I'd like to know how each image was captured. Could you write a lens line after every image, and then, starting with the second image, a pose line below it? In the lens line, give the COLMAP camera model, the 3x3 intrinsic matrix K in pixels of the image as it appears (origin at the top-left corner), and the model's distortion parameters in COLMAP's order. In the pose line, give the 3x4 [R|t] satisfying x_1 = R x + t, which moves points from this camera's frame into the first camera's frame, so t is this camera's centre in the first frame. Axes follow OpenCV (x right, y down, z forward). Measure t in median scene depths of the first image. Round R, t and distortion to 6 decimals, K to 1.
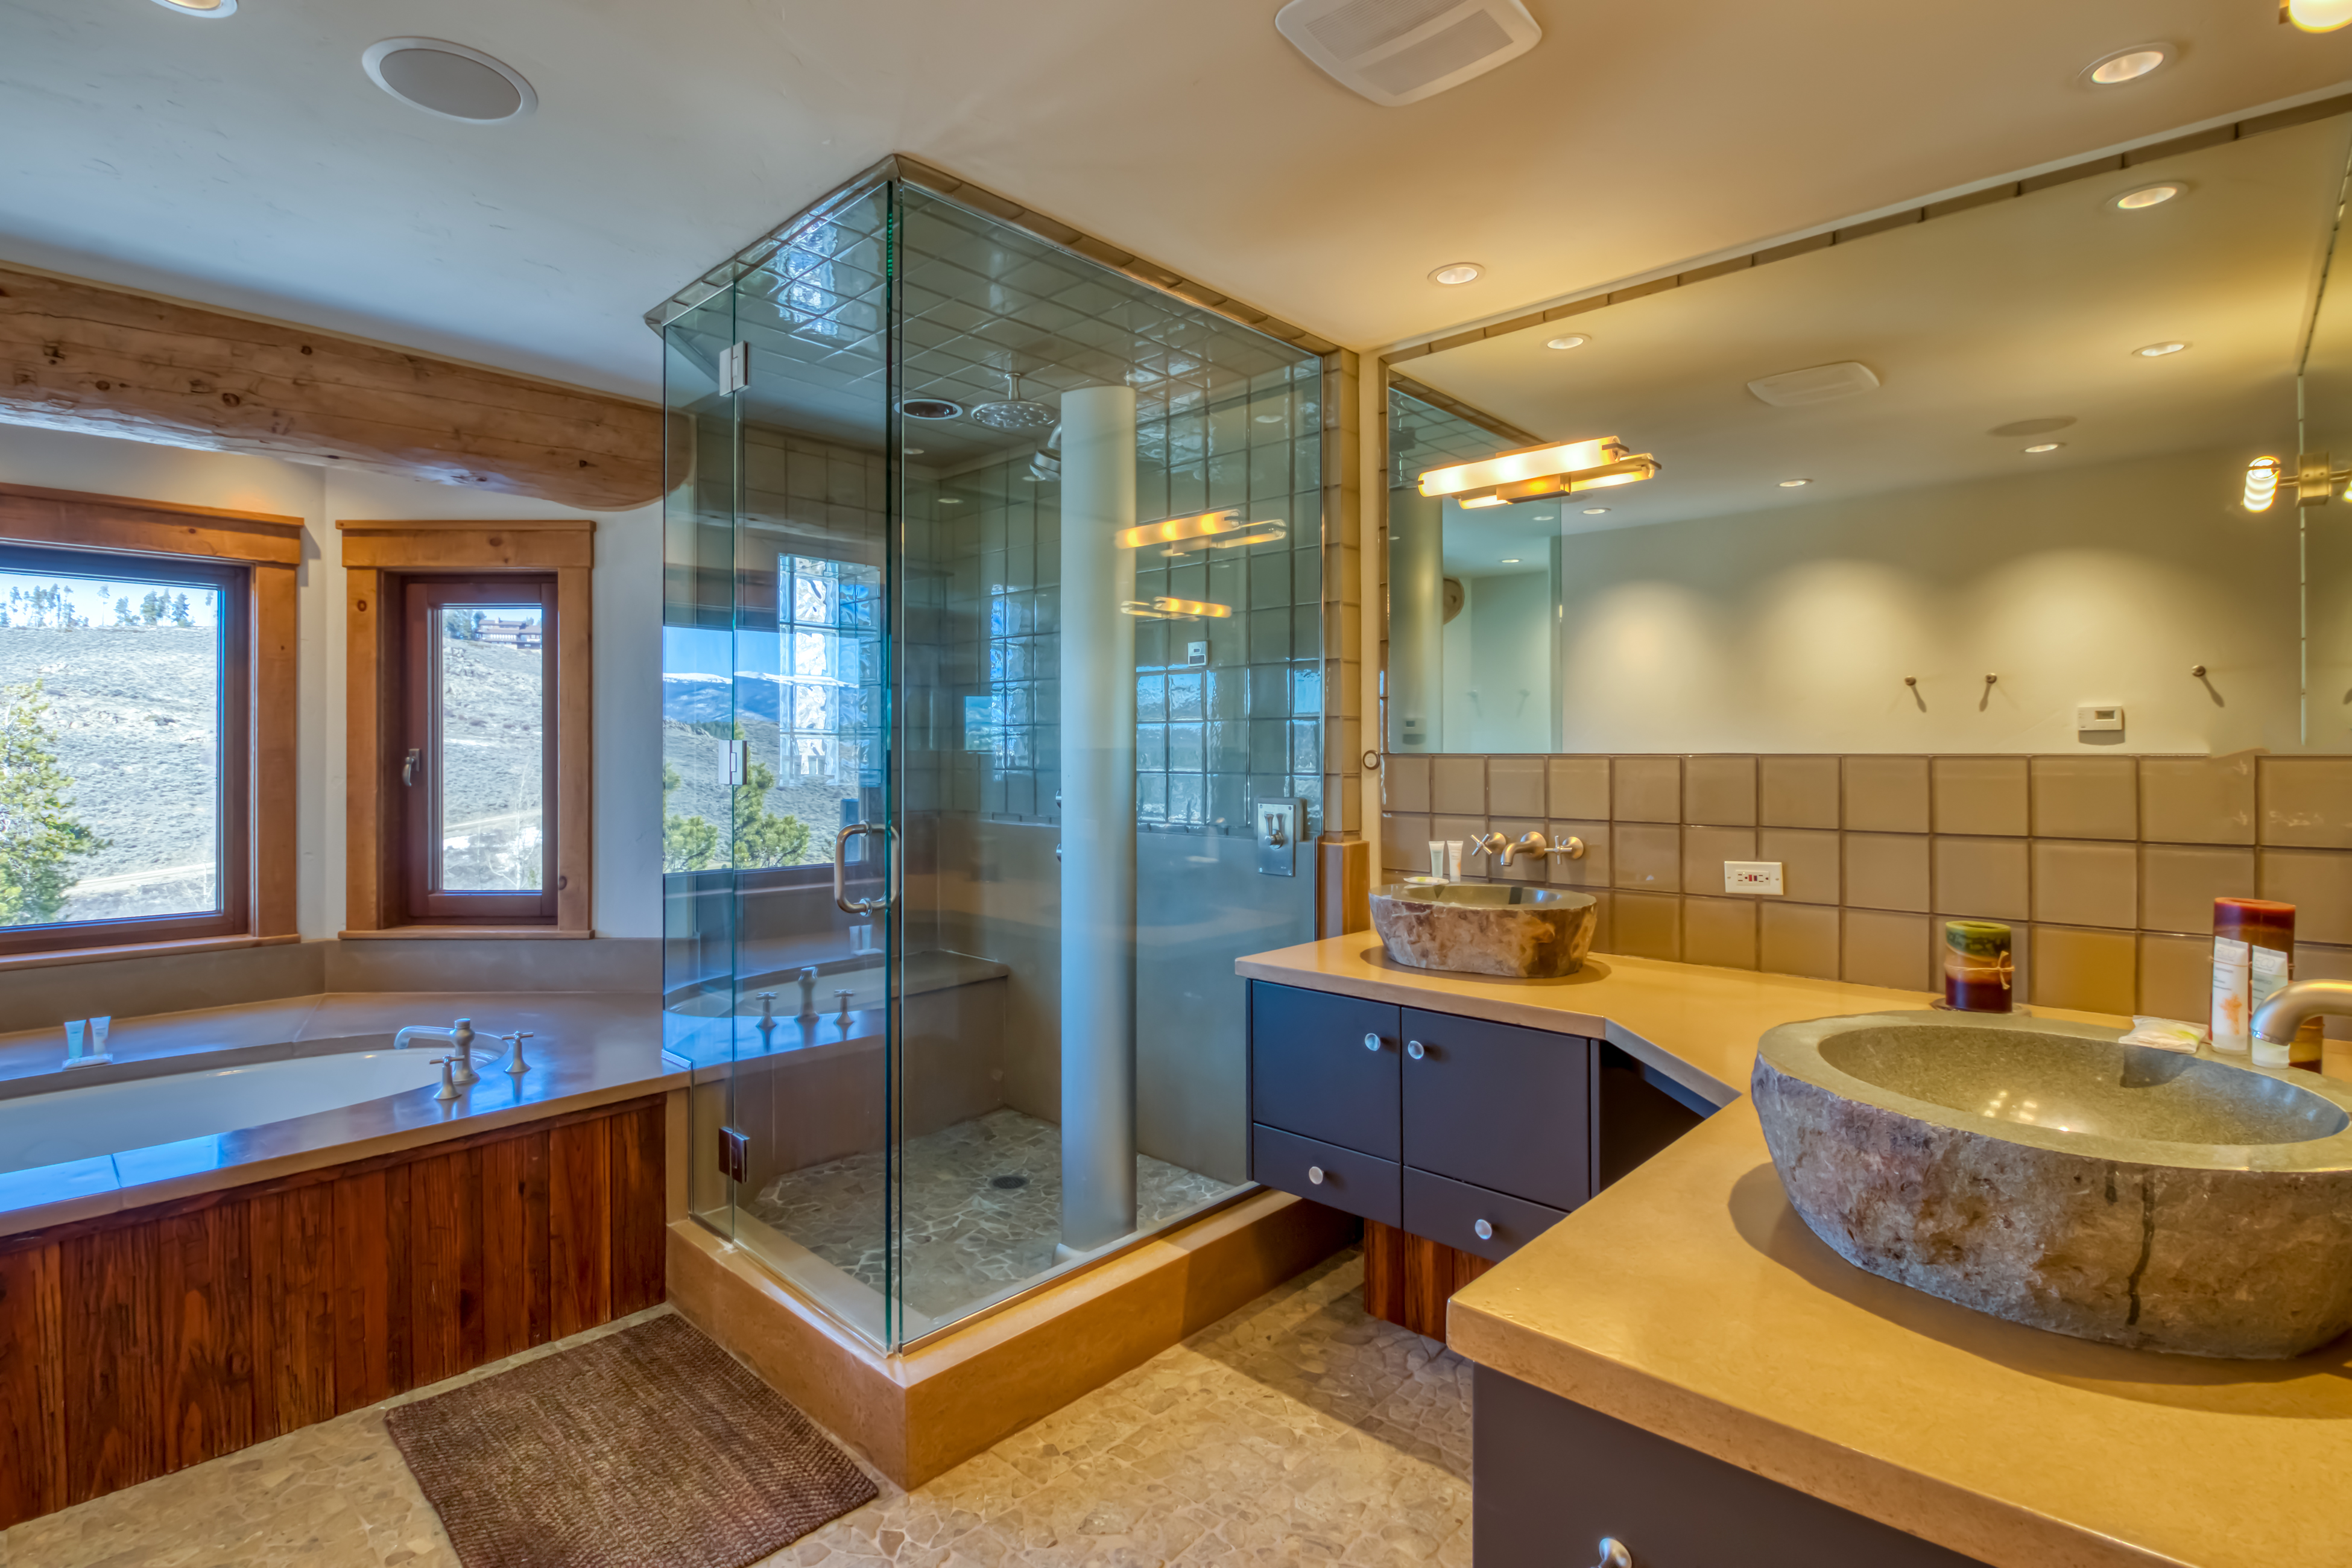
lens RADIAL K [[1121.8, 0, 1170.7], [0, 1121.8, 748.0], [0, 0, 1]] dist [-0.000040, -0.000056]
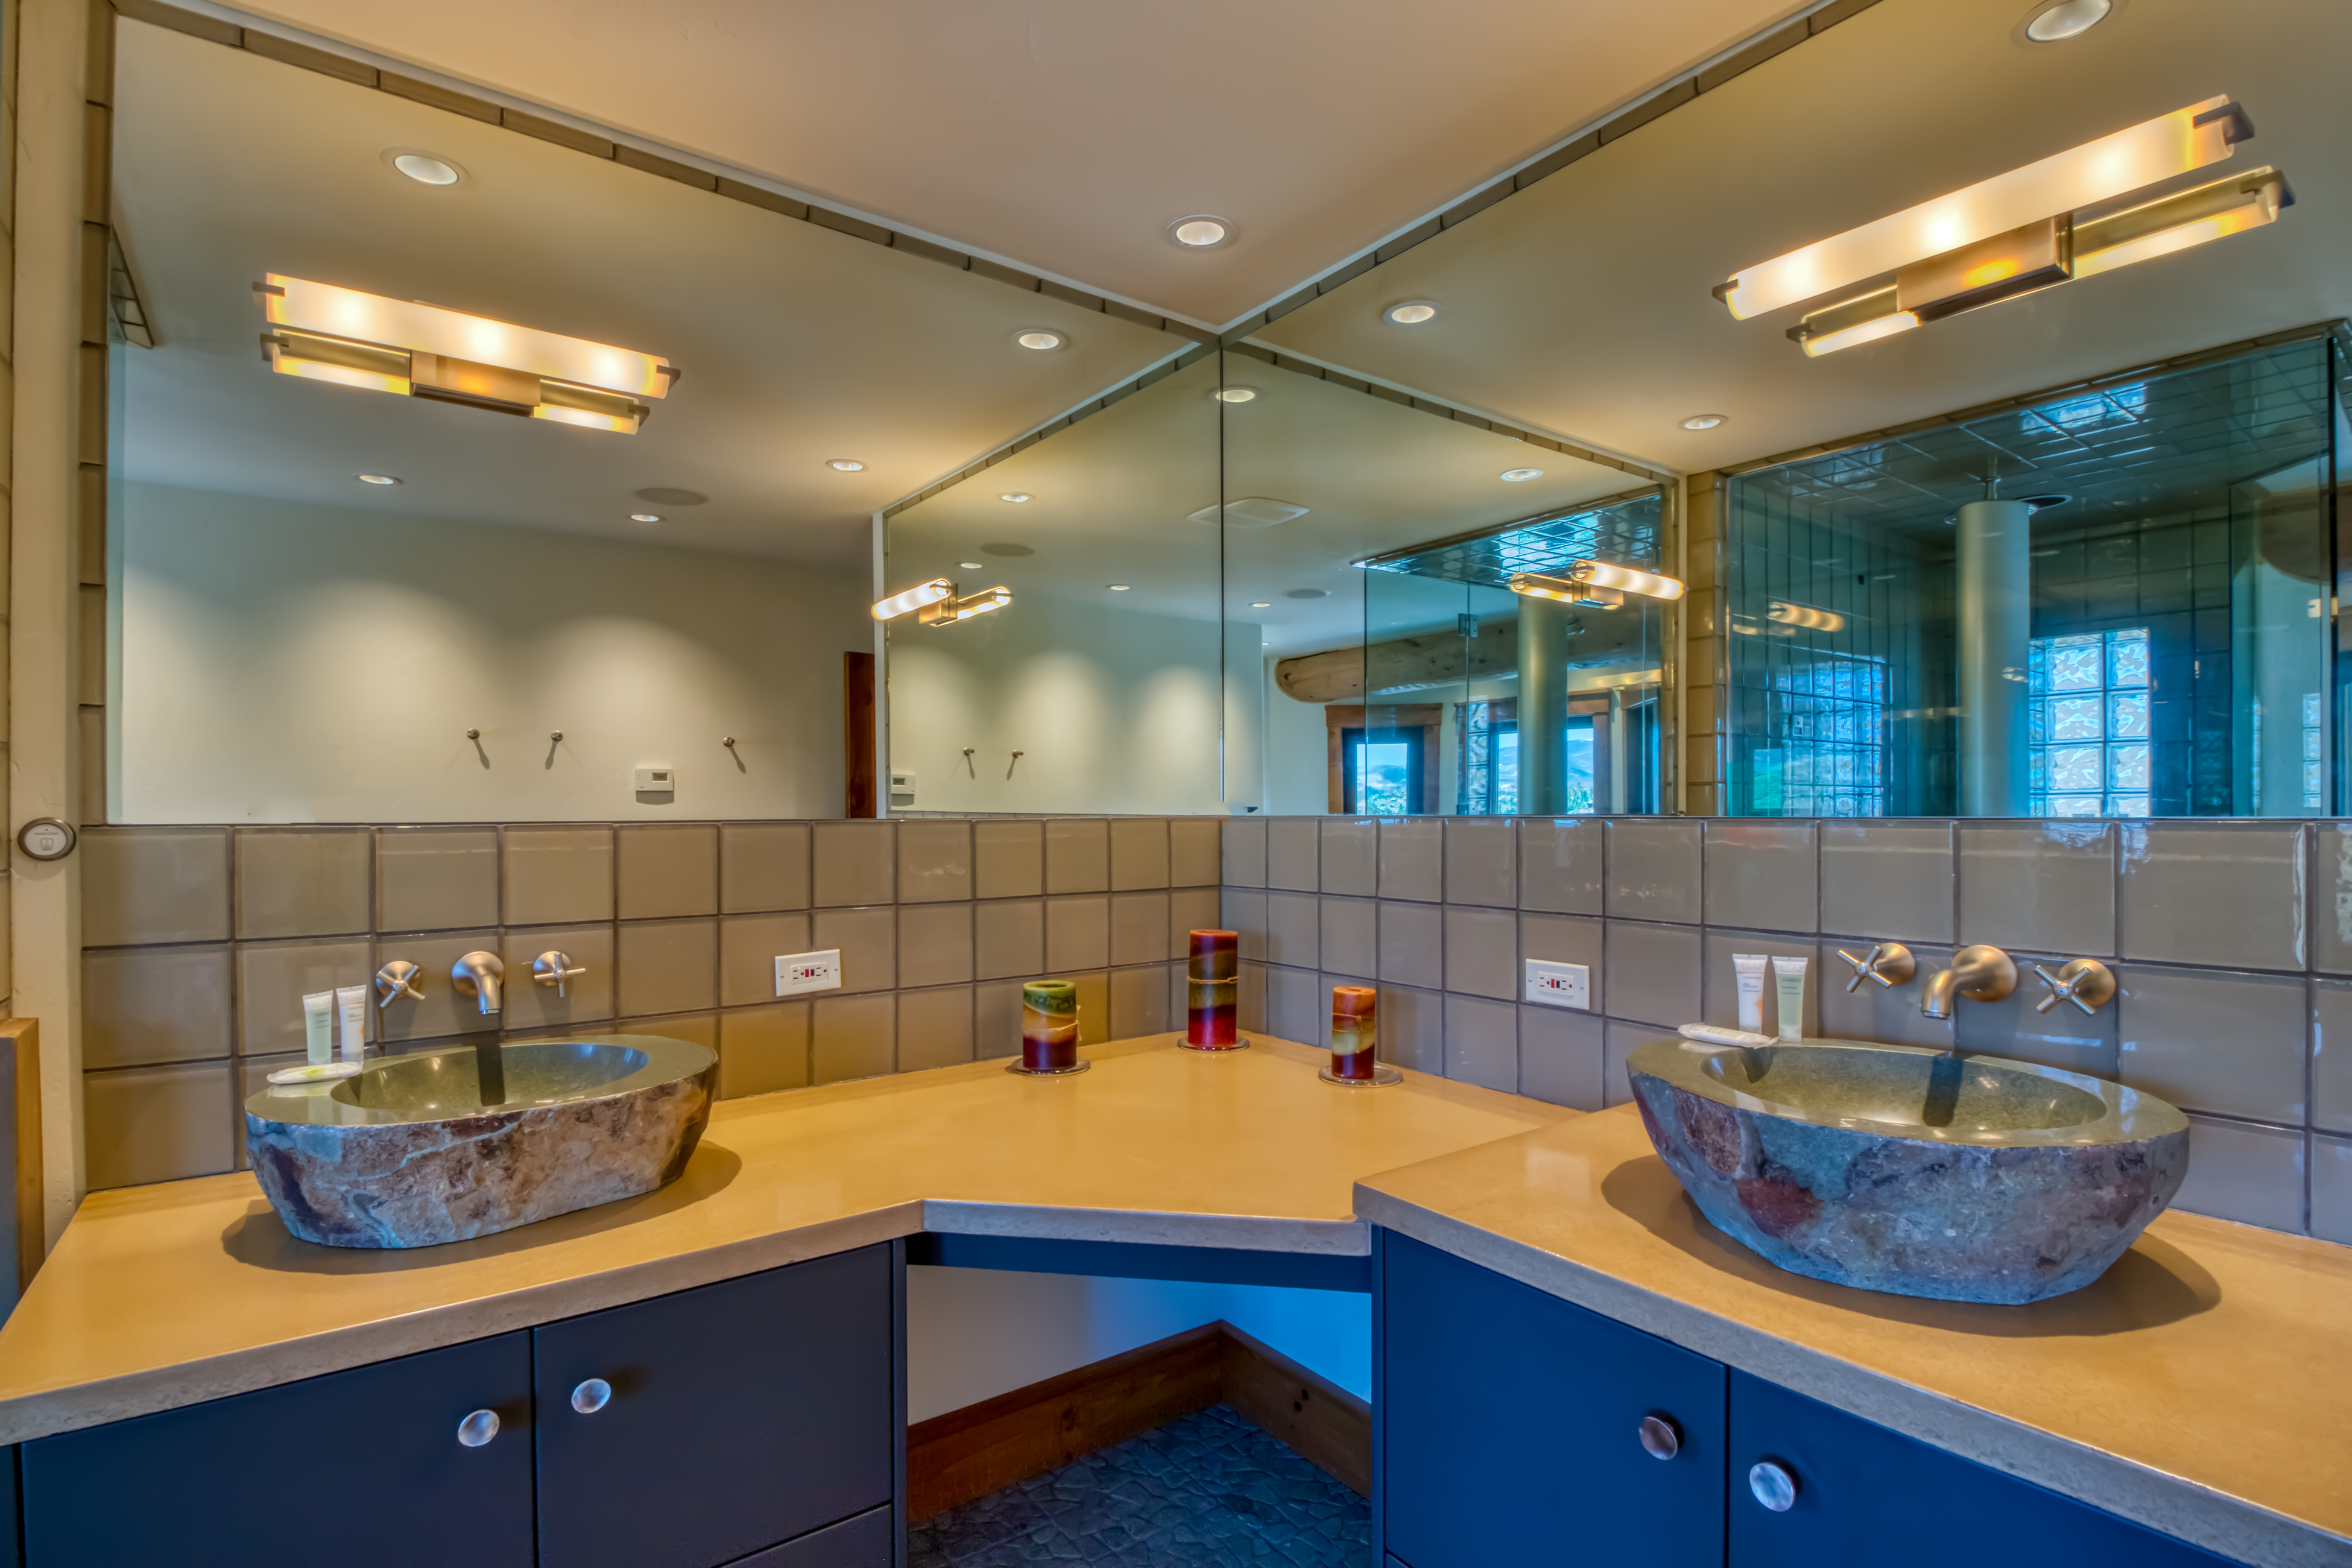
lens RADIAL K [[1106.0, 0, 1161.9], [0, 1106.0, 796.8], [0, 0, 1]] dist [-0.001821, -0.000428]
pose [[0.198167, 0.008859, 0.980128, -0.217445], [-0.003289, 0.999960, -0.008374, -0.005854], [-0.980163, -0.001564, 0.198188, 0.589019]]
